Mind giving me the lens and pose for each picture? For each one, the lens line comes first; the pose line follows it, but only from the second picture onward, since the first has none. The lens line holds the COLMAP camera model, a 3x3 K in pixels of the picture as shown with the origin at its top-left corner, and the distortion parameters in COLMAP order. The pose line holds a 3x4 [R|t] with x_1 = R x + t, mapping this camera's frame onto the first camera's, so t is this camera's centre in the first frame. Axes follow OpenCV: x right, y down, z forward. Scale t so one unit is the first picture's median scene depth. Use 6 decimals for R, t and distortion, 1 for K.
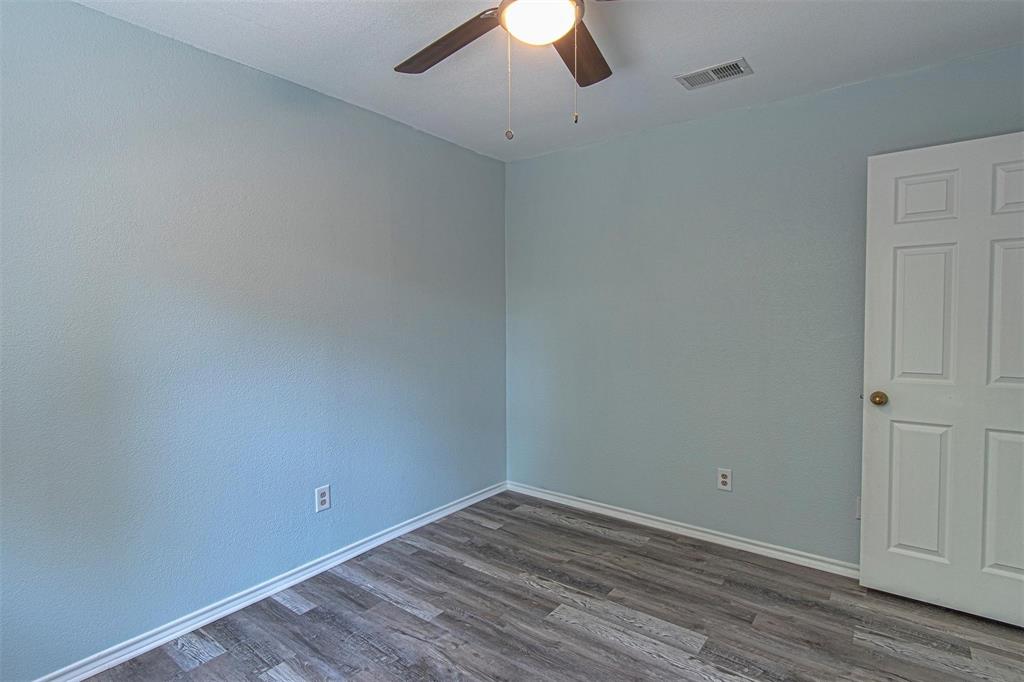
lens RADIAL K [[518.6, 0, 513.7], [0, 518.6, 343.0], [0, 0, 1]] dist [0.006539, -0.004150]
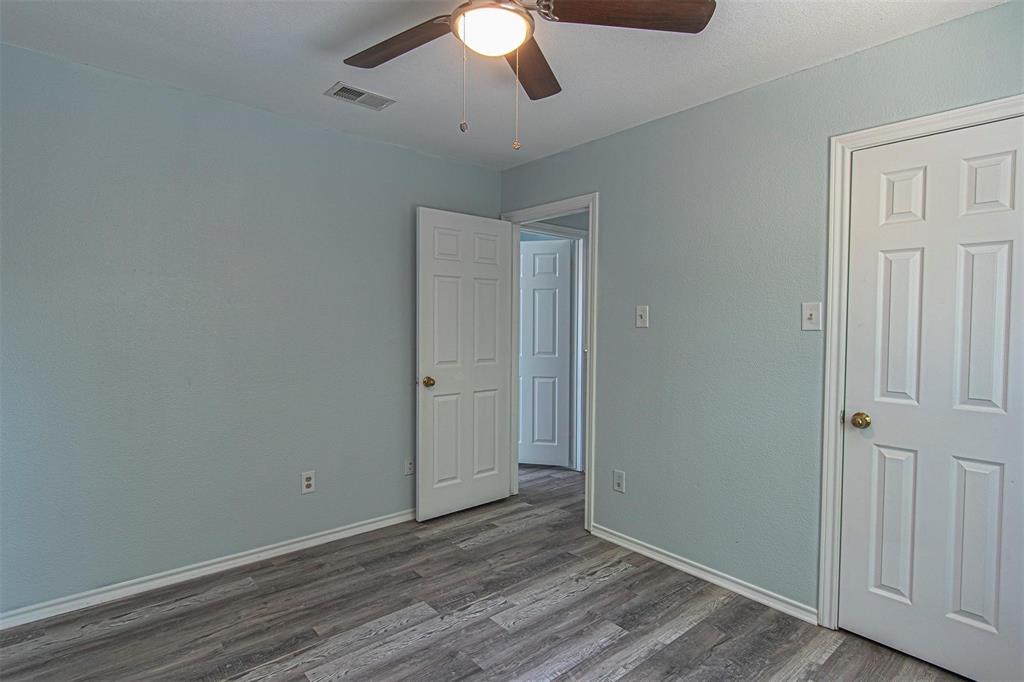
lens RADIAL K [[518.6, 0, 507.2], [0, 518.6, 344.0], [0, 0, 1]] dist [0.006539, -0.004150]
pose [[0.207596, -0.030106, 0.977751, -0.576337], [0.038039, 0.999019, 0.022685, -0.016205], [-0.977475, 0.032484, 0.208537, 0.469834]]
